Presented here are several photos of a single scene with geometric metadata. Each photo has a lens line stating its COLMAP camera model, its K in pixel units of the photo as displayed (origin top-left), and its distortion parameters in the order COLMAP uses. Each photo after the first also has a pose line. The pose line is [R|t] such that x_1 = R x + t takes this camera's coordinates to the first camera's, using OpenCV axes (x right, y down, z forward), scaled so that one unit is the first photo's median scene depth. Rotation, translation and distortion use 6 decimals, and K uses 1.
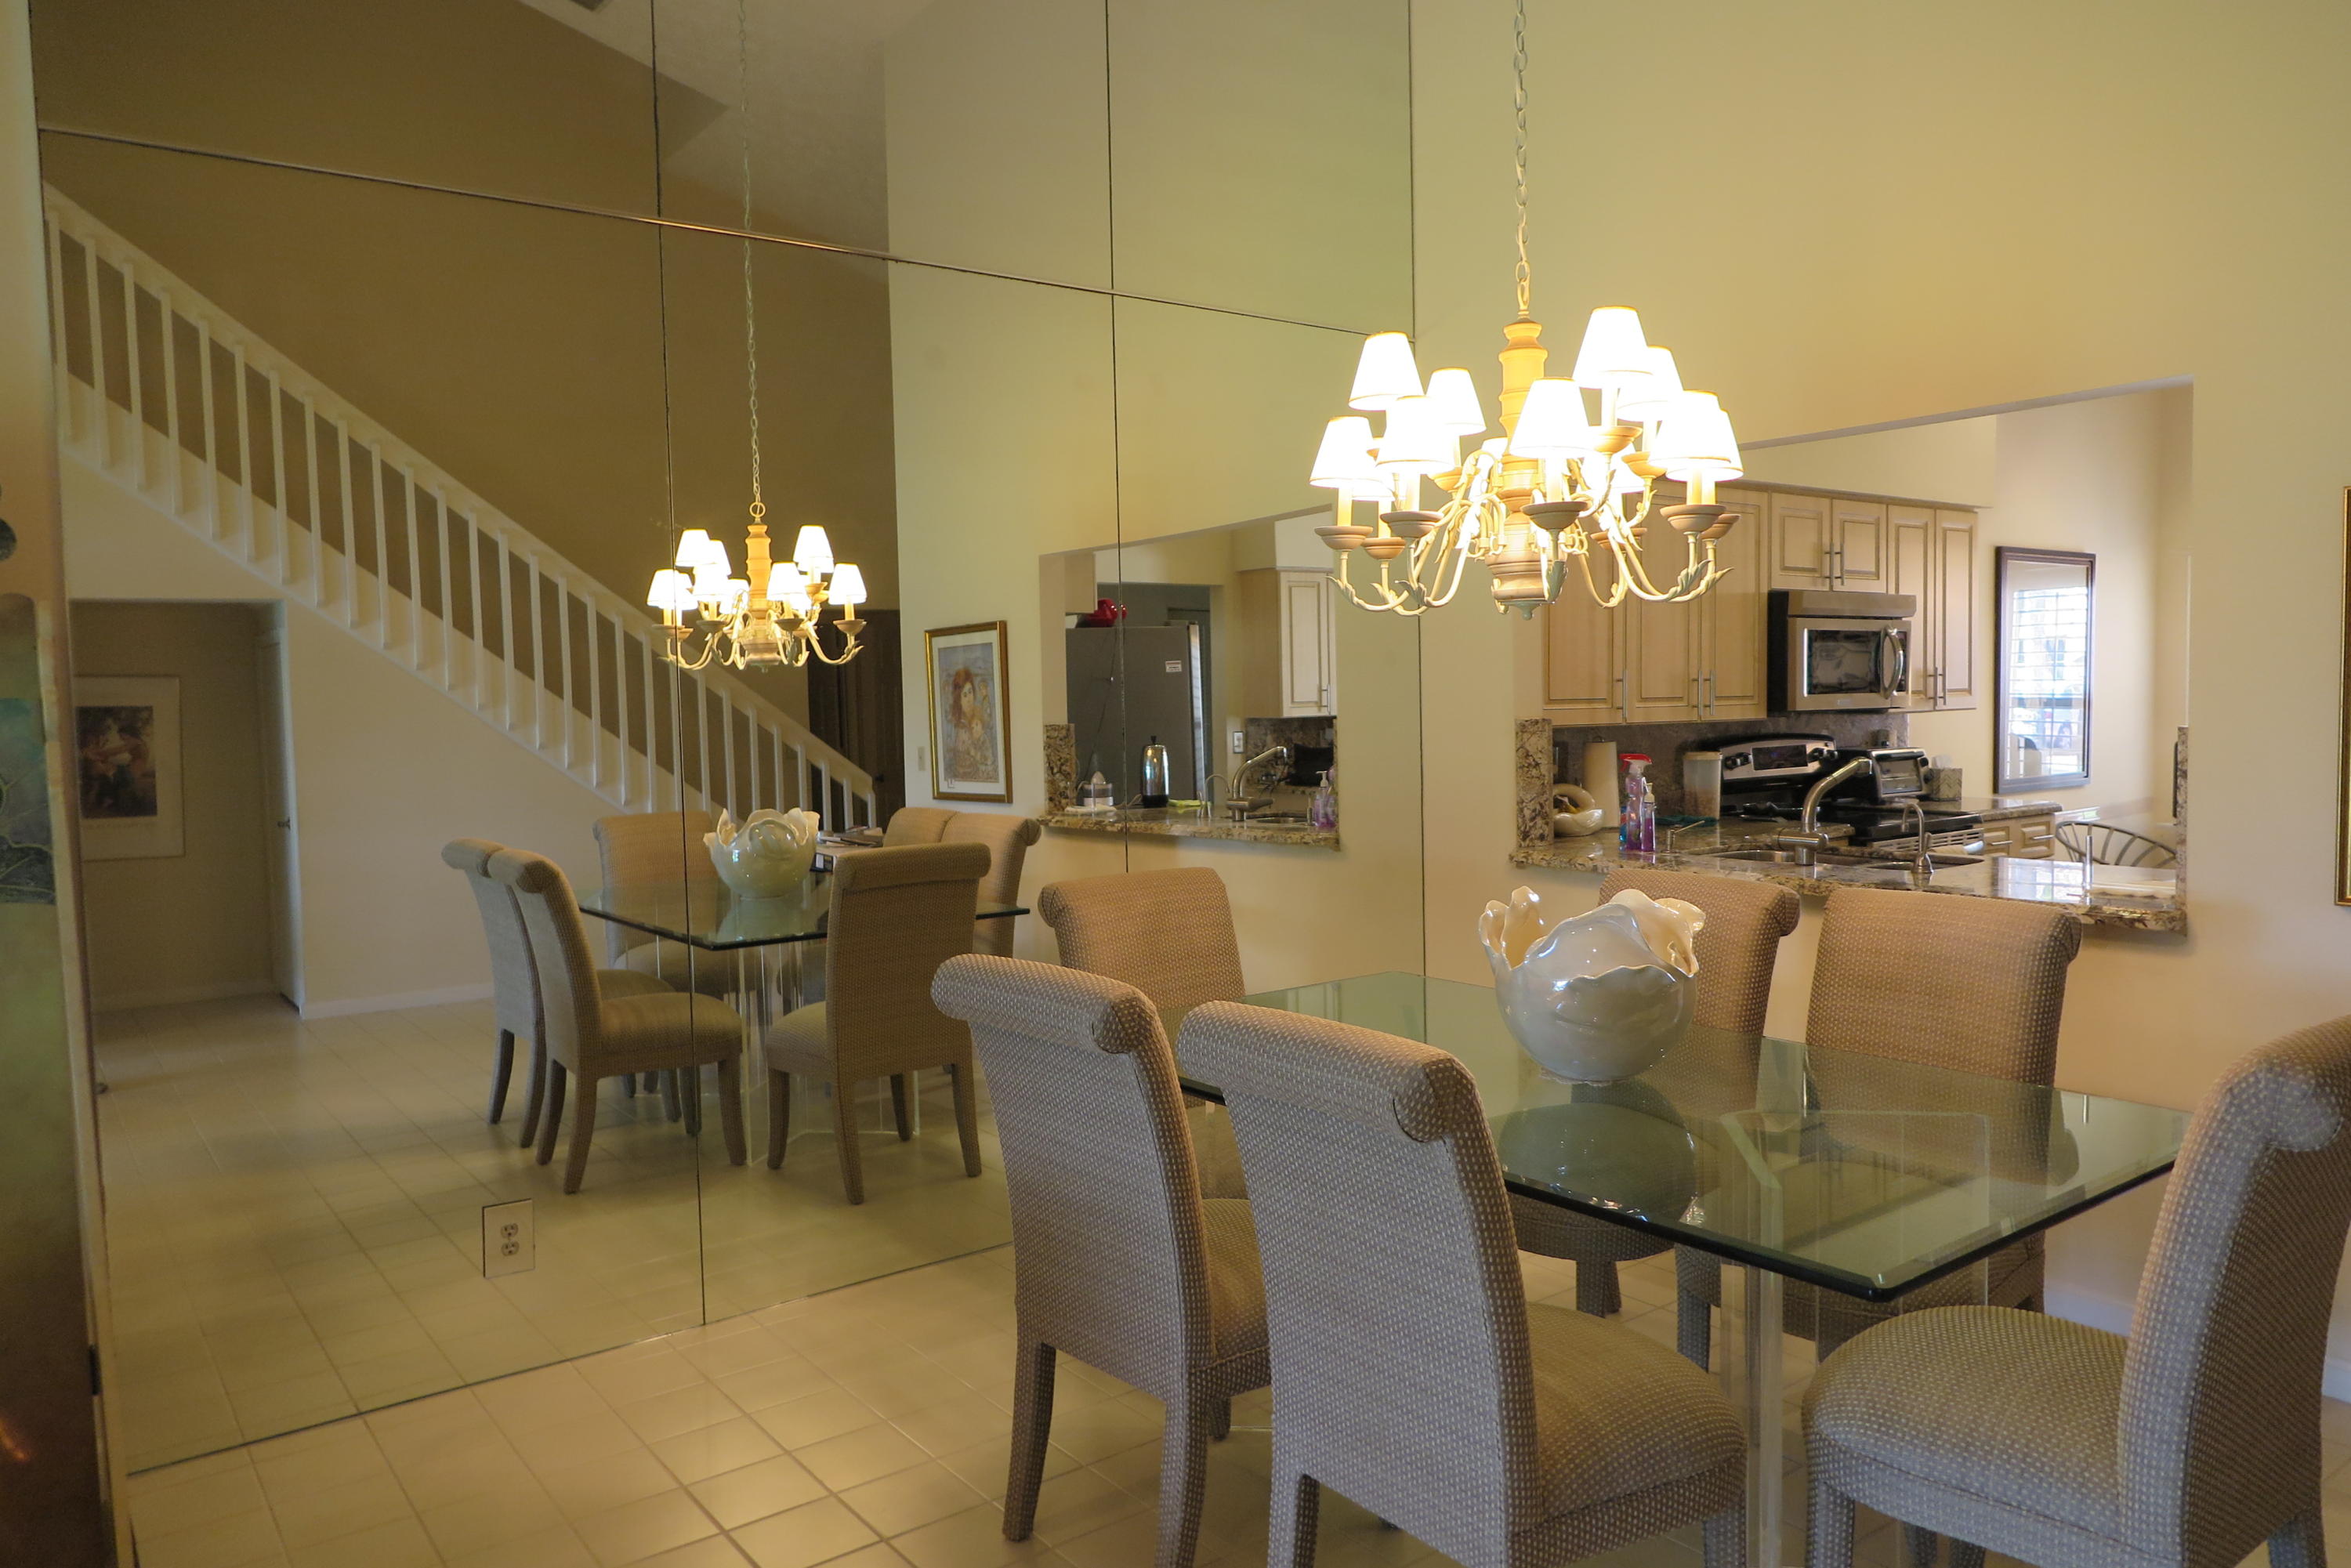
lens RADIAL K [[1603.6, 0, 1174.9], [0, 1603.6, 768.4], [0, 0, 1]] dist [-0.012629, 0.003753]
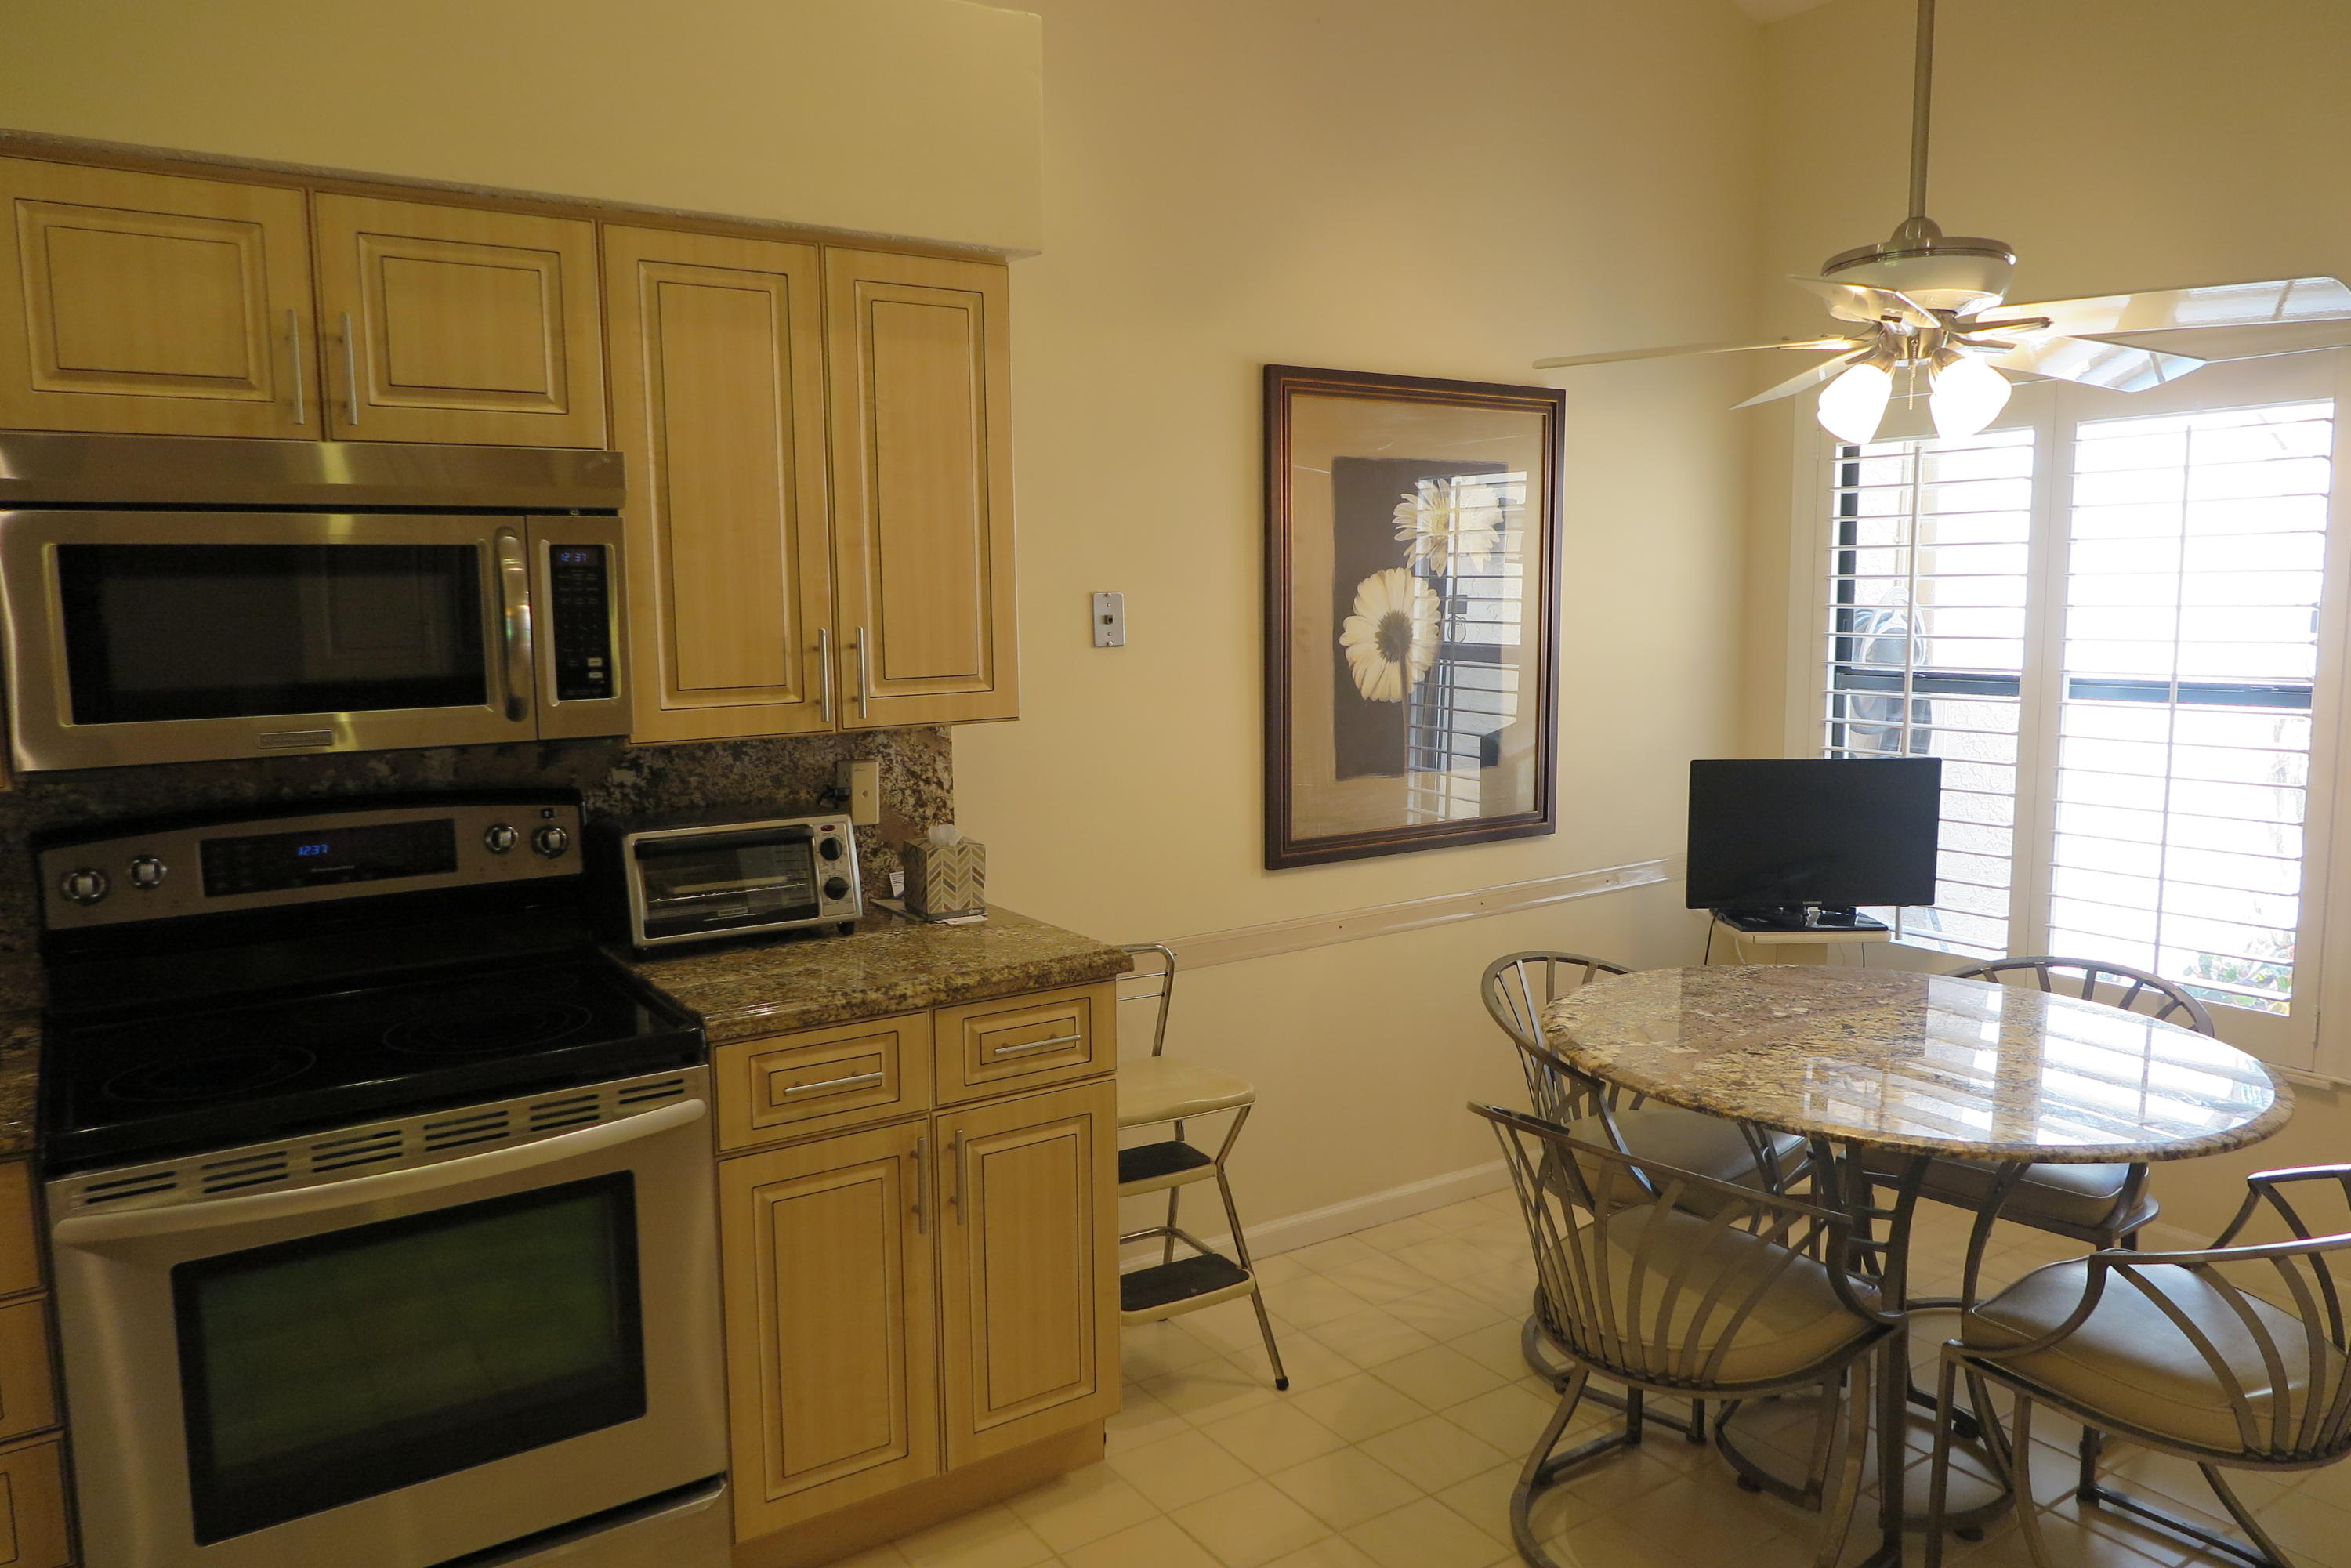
lens RADIAL K [[1603.6, 0, 1174.9], [0, 1603.6, 768.4], [0, 0, 1]] dist [-0.012629, 0.003753]
pose [[0.998800, 0.019031, -0.045117, 0.619305], [-0.015849, 0.997431, 0.069852, -0.061973], [0.046331, -0.069053, 0.996537, 0.618822]]
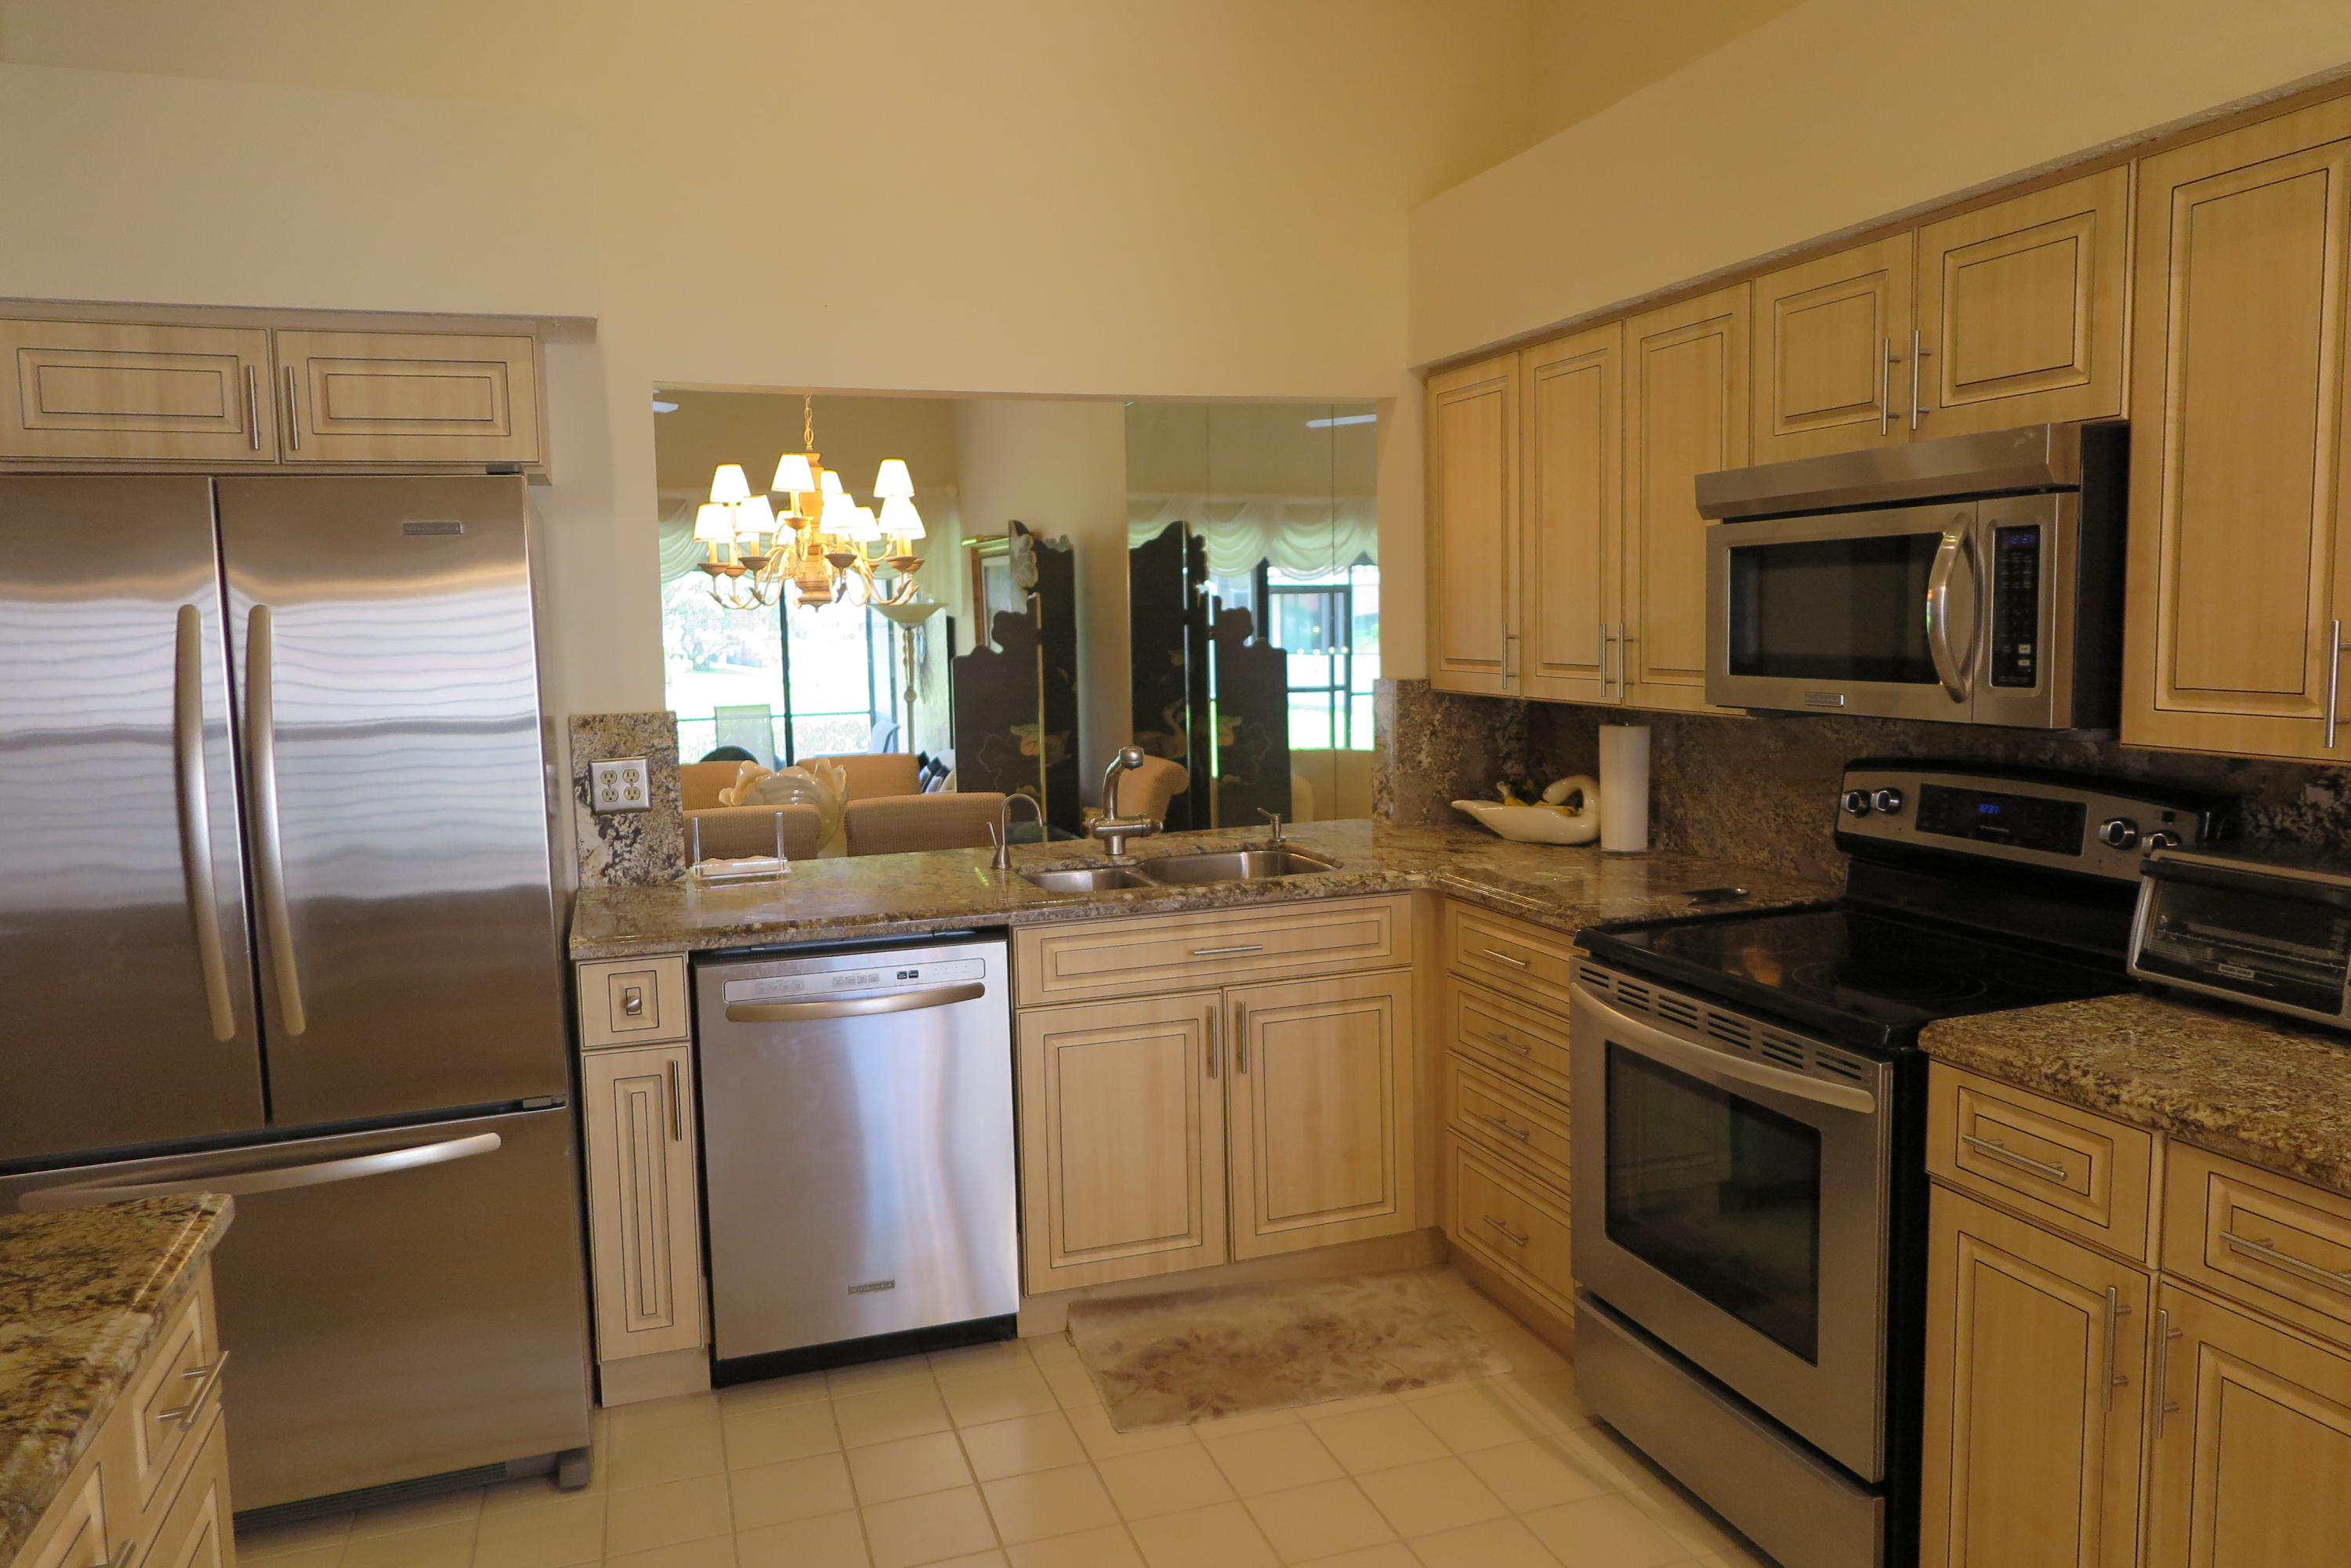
lens RADIAL K [[1603.6, 0, 1174.9], [0, 1603.6, 768.4], [0, 0, 1]] dist [-0.012629, 0.003753]
pose [[-0.309952, 0.123684, -0.942673, 0.877223], [-0.012455, 0.990889, 0.134106, -0.078358], [0.950670, 0.053307, -0.305588, 0.933629]]
